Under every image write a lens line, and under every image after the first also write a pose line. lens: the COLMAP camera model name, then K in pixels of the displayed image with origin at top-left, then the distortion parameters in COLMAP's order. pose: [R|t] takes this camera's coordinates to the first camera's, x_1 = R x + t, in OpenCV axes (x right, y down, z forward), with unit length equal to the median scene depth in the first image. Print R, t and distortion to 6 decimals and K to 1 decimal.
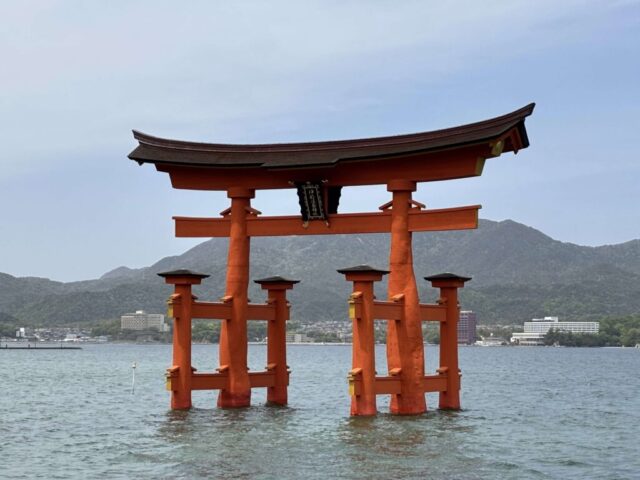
lens RADIAL K [[1502.9, 0, 320.0], [0, 1502.9, 240.0], [0, 0, 1]] dist [0.243649, -0.254630]
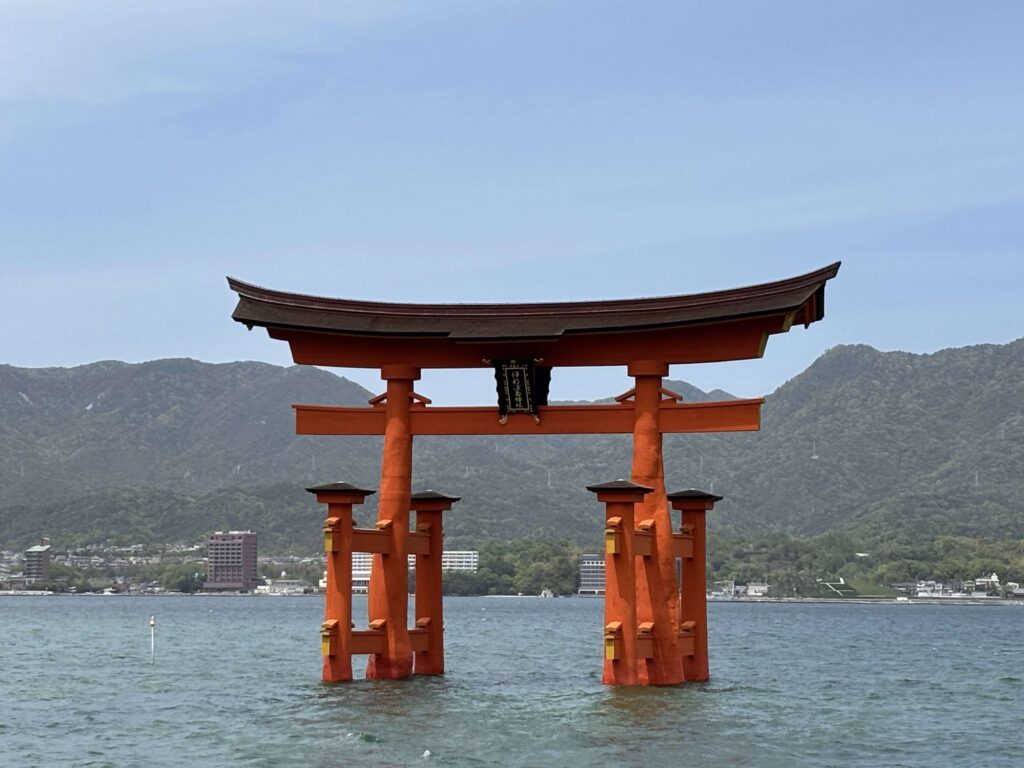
lens RADIAL K [[2788.2, 0, 461.4], [0, 2788.2, 382.8], [0, 0, 1]] dist [0.085213, -0.641023]
pose [[0.983645, 0.013079, 0.179642, -0.265804], [-0.012013, 0.999903, -0.007019, -0.018448], [-0.179716, 0.004746, 0.983707, -0.285850]]
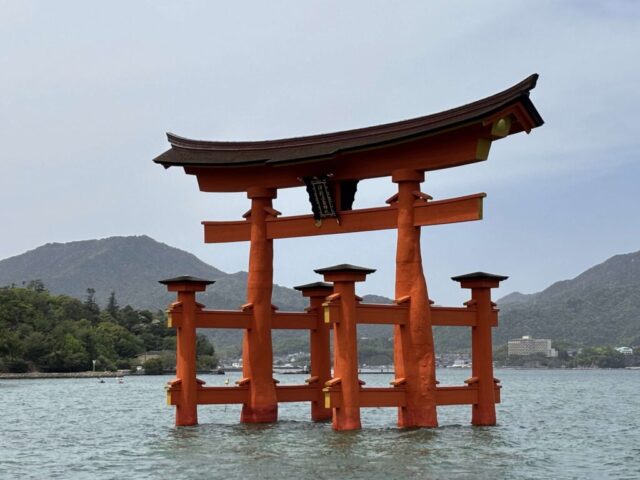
lens RADIAL K [[1502.9, 0, 320.0], [0, 1502.9, 240.0], [0, 0, 1]] dist [0.243649, -0.254630]
pose [[0.967226, -0.034717, -0.251534, 0.223412], [0.030471, 0.999320, -0.020758, 0.019005], [0.252083, 0.012414, 0.967626, 0.110810]]
